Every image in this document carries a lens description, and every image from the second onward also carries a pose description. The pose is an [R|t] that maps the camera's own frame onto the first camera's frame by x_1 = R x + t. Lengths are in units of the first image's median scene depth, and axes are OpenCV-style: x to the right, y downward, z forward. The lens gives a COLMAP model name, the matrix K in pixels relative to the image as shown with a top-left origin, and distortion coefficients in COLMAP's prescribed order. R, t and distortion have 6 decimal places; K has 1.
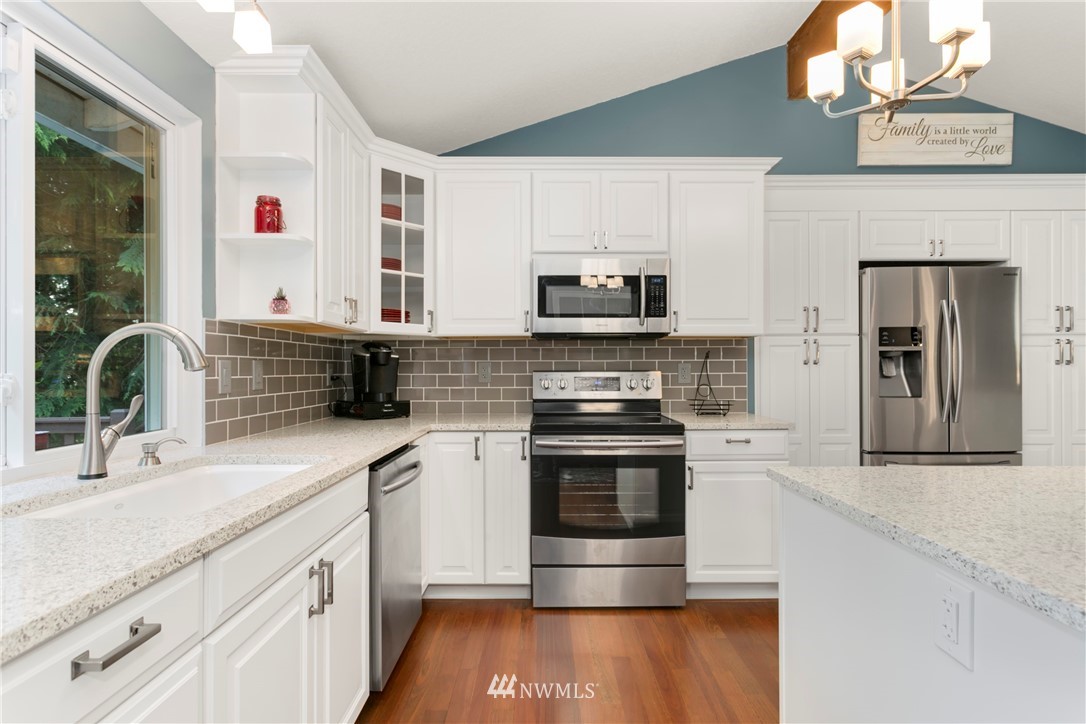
lens RADIAL K [[572.9, 0, 548.4], [0, 572.9, 370.7], [0, 0, 1]] dist [-0.003764, 0.004764]
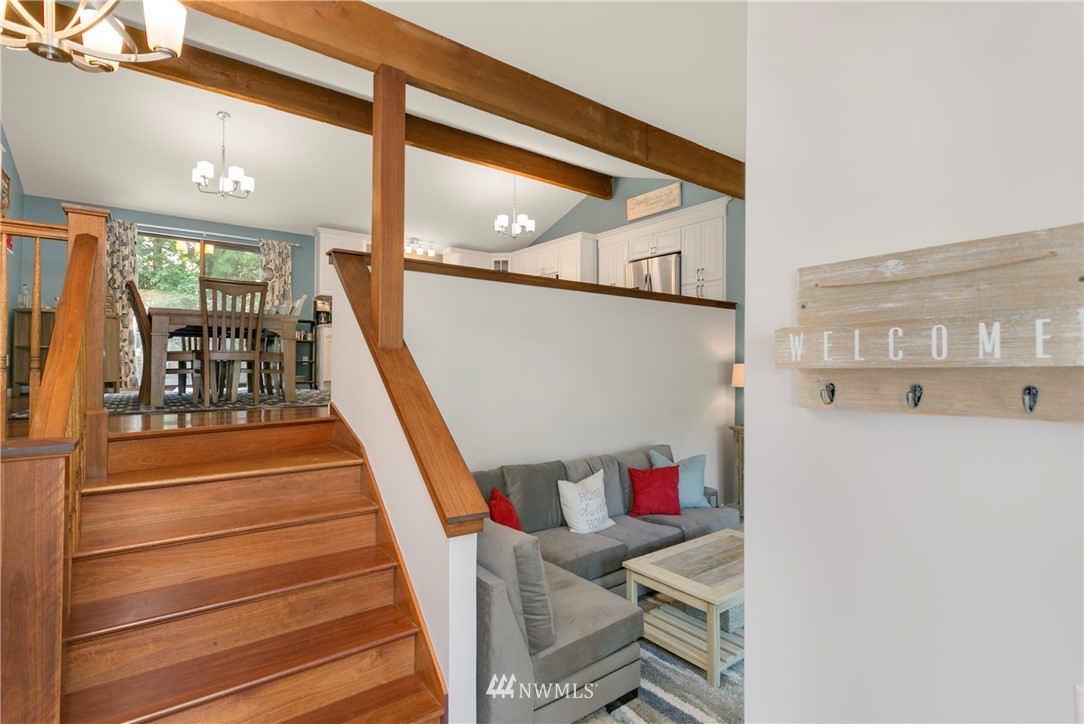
lens RADIAL K [[520.0, 0, 538.5], [0, 520.0, 358.7], [0, 0, 1]] dist [0.005442, -0.000157]
pose [[0.594070, -0.002419, -0.804410, 2.285104], [-0.006936, 0.999943, -0.008130, 0.254520], [0.804383, 0.010410, 0.594019, -0.630177]]
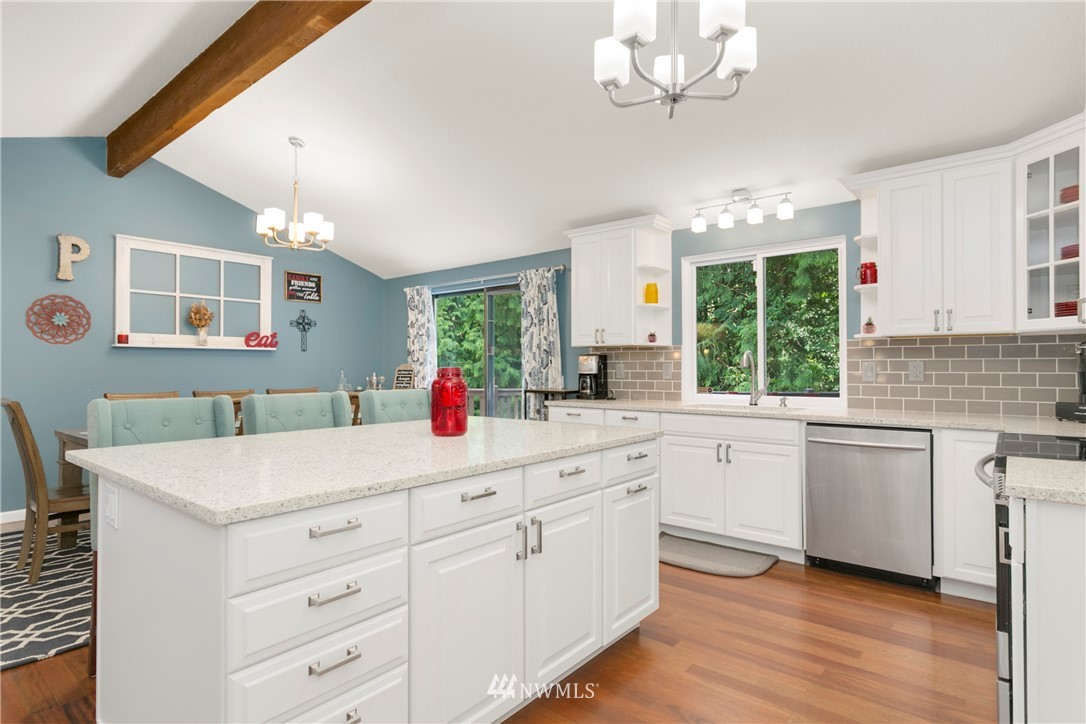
lens RADIAL K [[572.9, 0, 537.4], [0, 572.9, 357.0], [0, 0, 1]] dist [-0.003764, 0.004764]
pose [[-0.651164, -0.005098, -0.758920, 0.952457], [0.005858, 0.999914, -0.011744, -0.013131], [0.758915, -0.012093, -0.651078, 0.933286]]
